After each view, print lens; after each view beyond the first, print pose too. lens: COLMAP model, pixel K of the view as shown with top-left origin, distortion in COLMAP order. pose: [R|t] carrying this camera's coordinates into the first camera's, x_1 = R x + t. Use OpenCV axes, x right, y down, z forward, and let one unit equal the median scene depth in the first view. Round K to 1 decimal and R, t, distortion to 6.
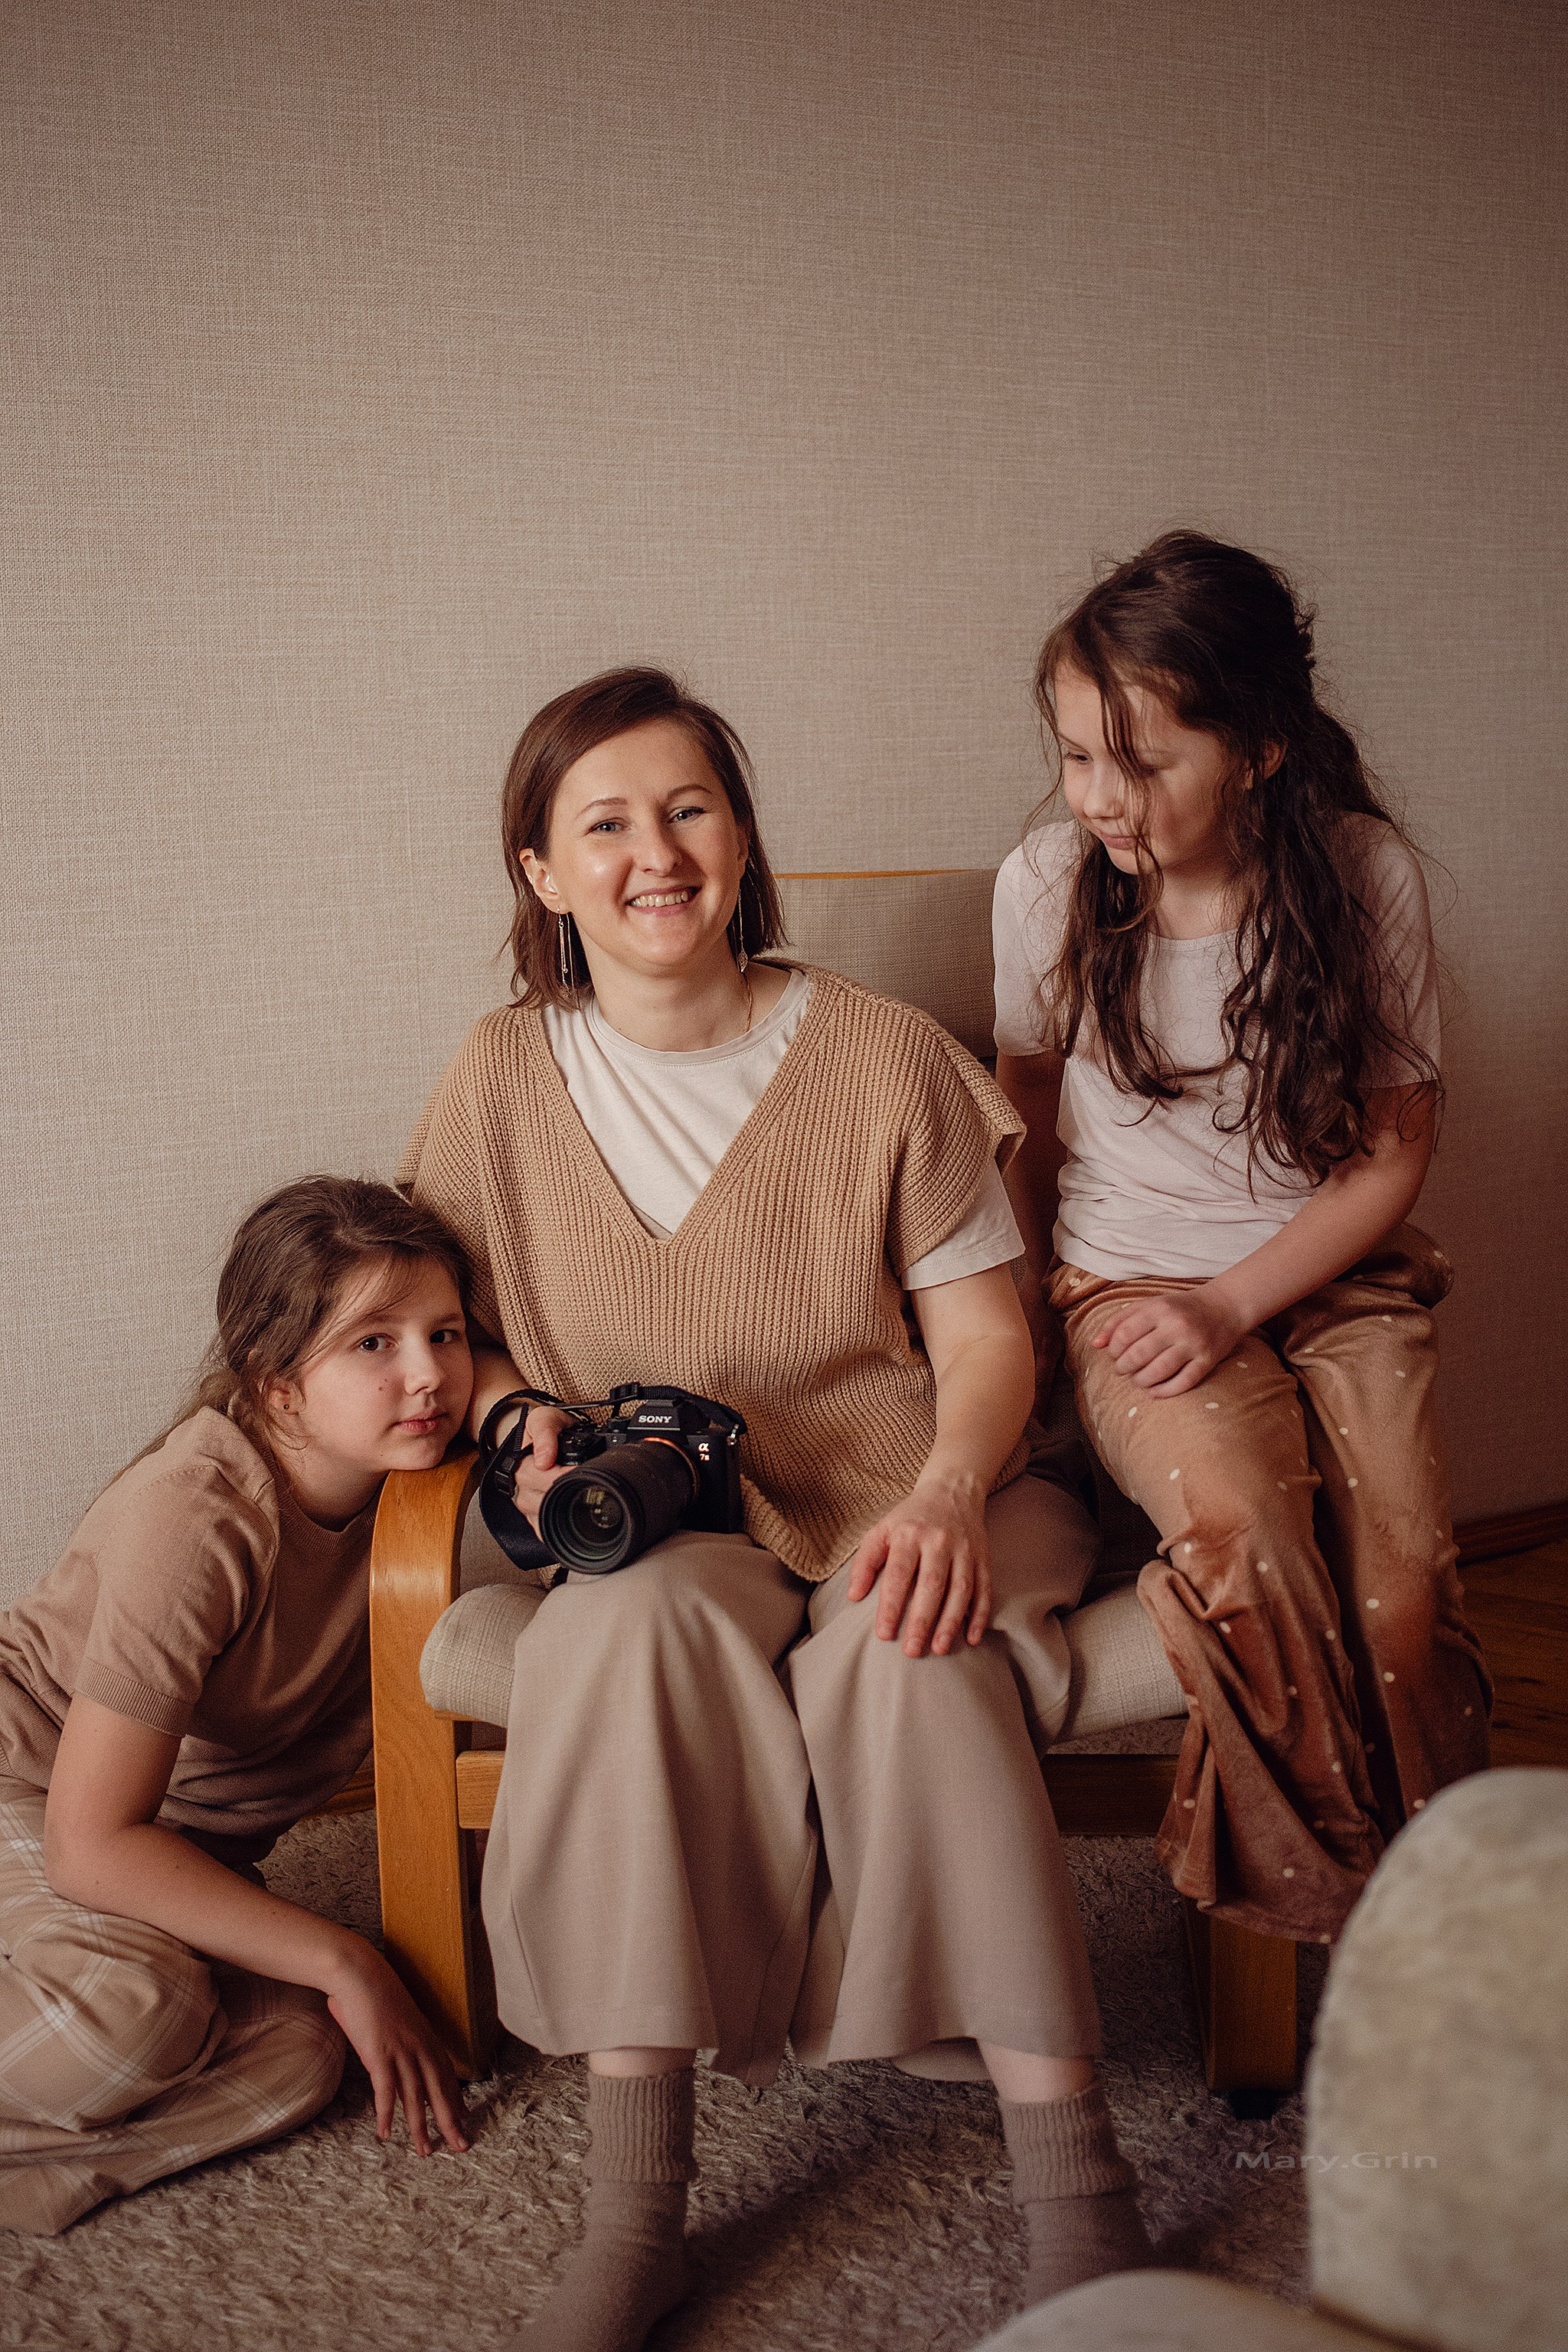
lens RADIAL K [[2586.6, 0, 798.2], [0, 2586.6, 1154.5], [0, 0, 1]] dist [-0.079105, 0.140024]
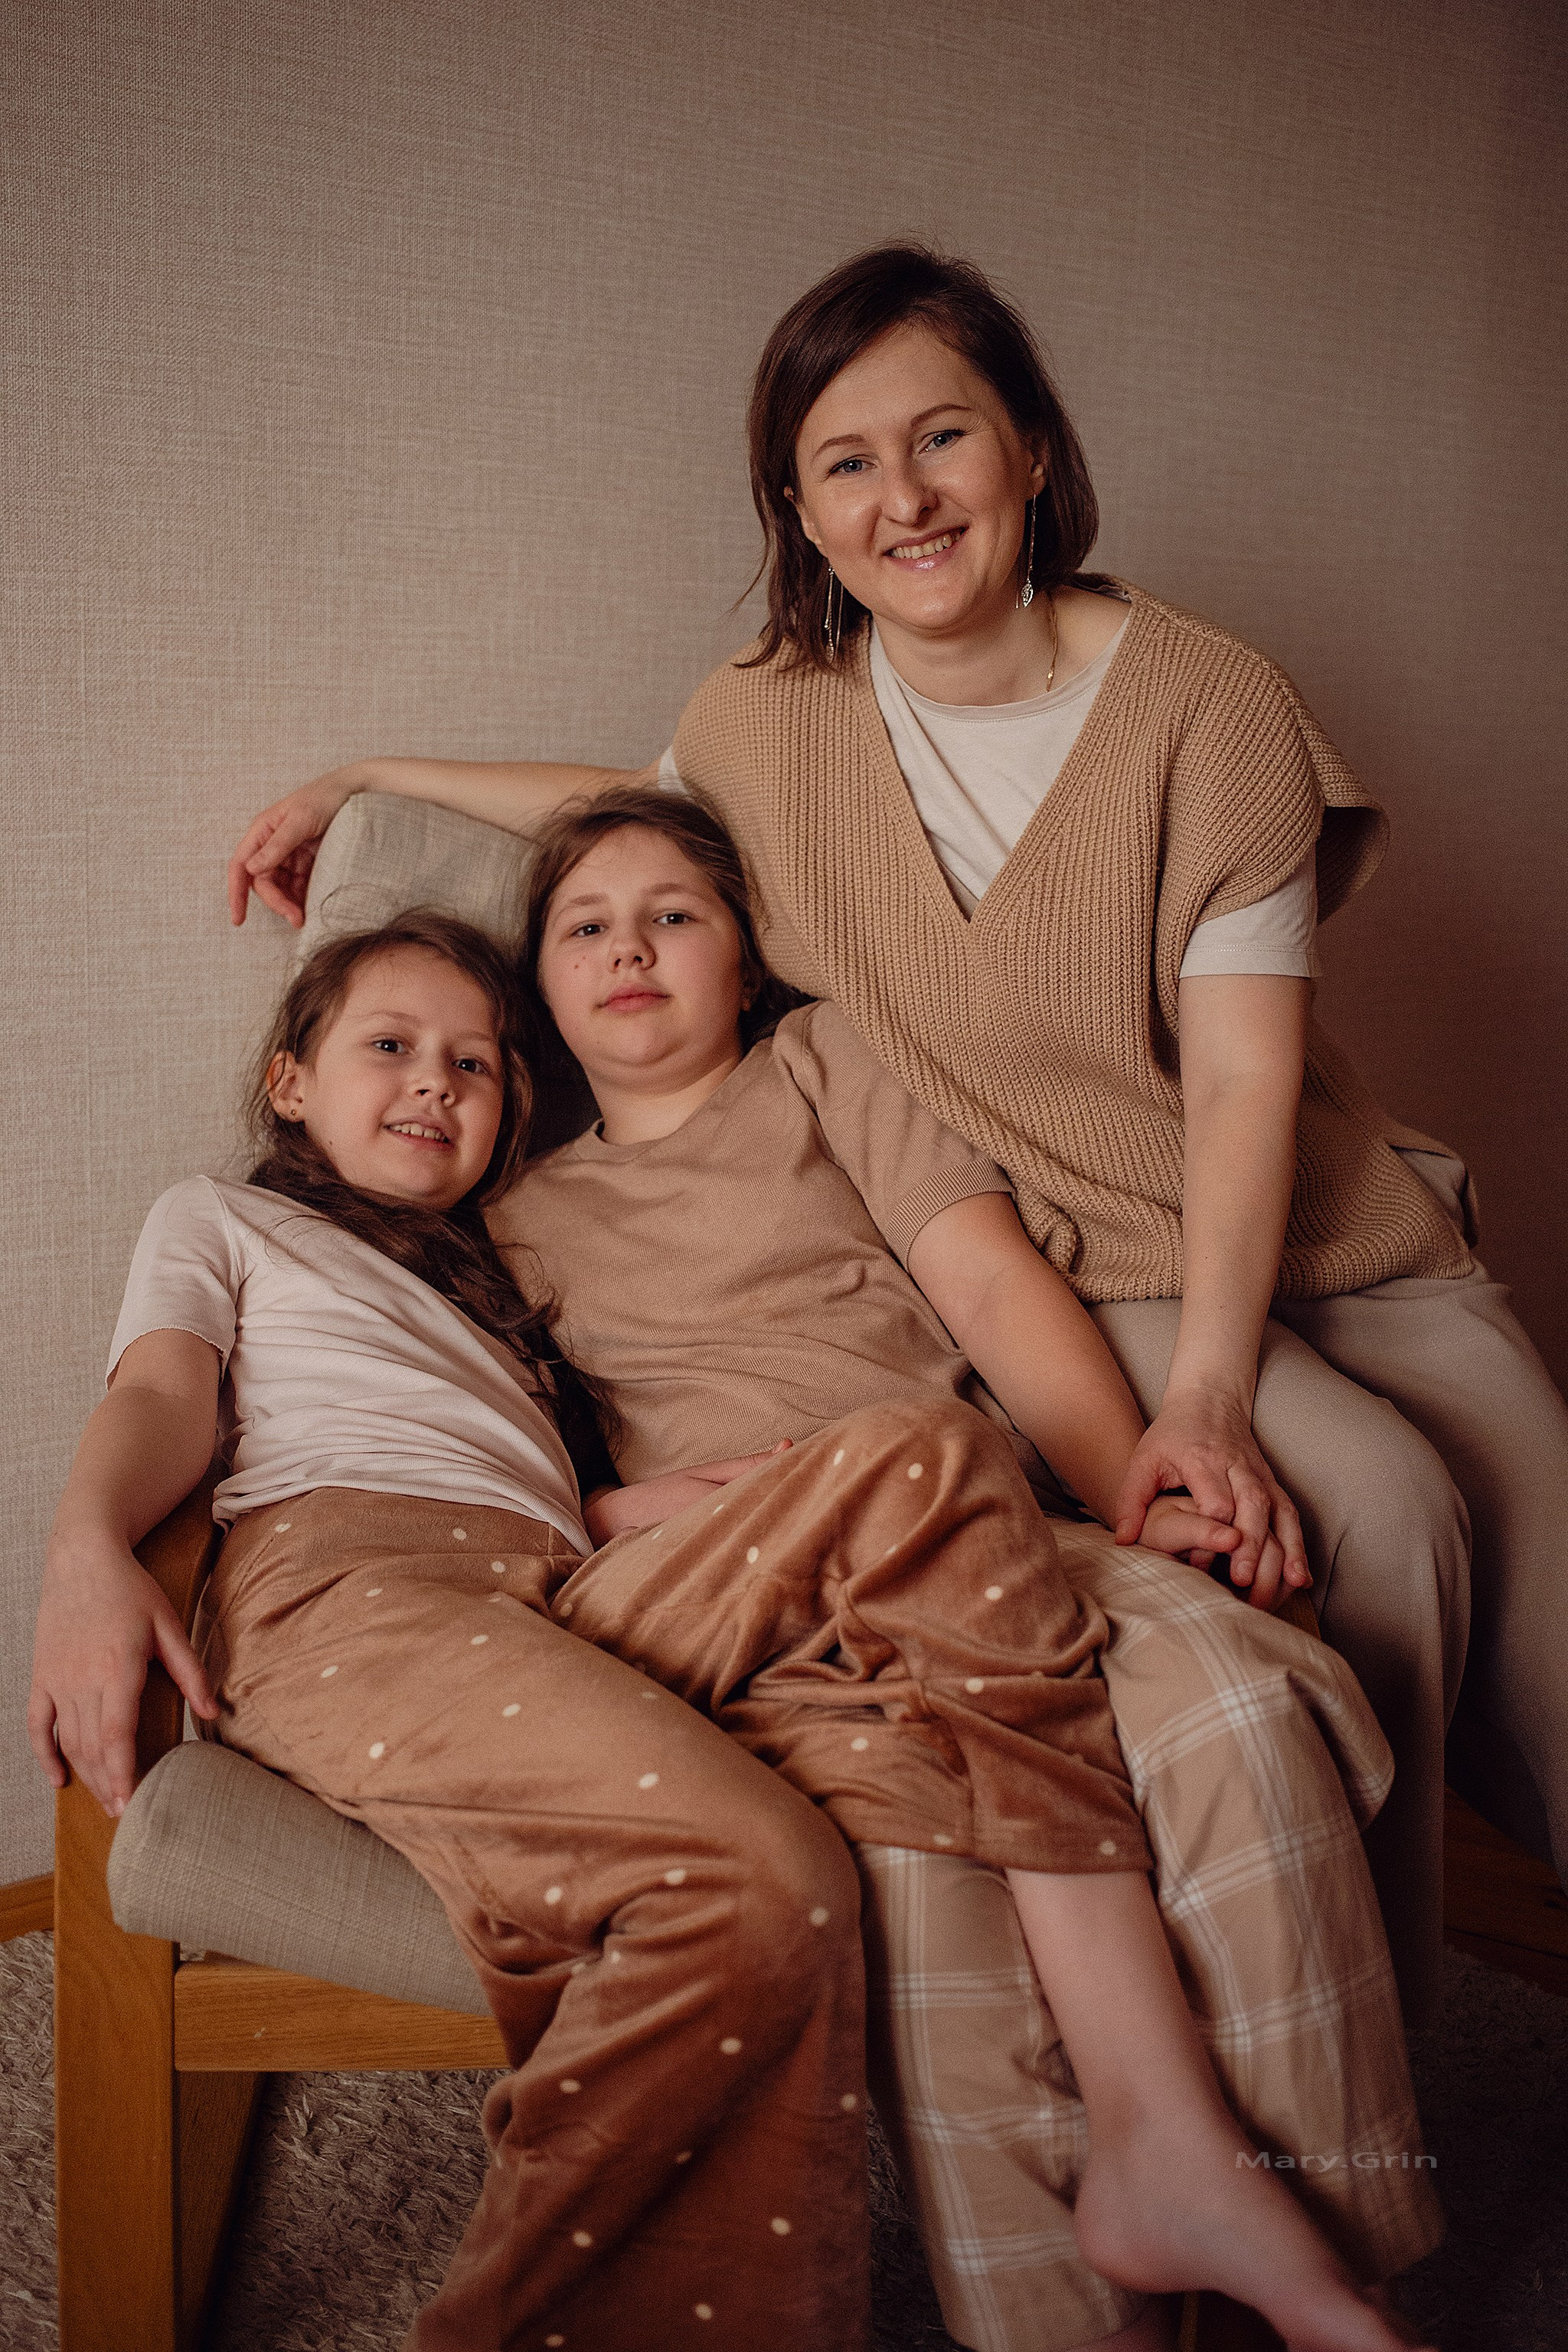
lens RADIAL K [[2575.4, 0, 776.3], [0, 2575.4, 1155.7], [0, 0, 1]] dist [-0.079070, 0.133166]
pose [[0.984457, 0.033567, 0.172390, -0.098001], [-0.041191, 0.998316, 0.040838, -0.025931], [-0.170729, -0.047304, 0.984182, 0.297774]]
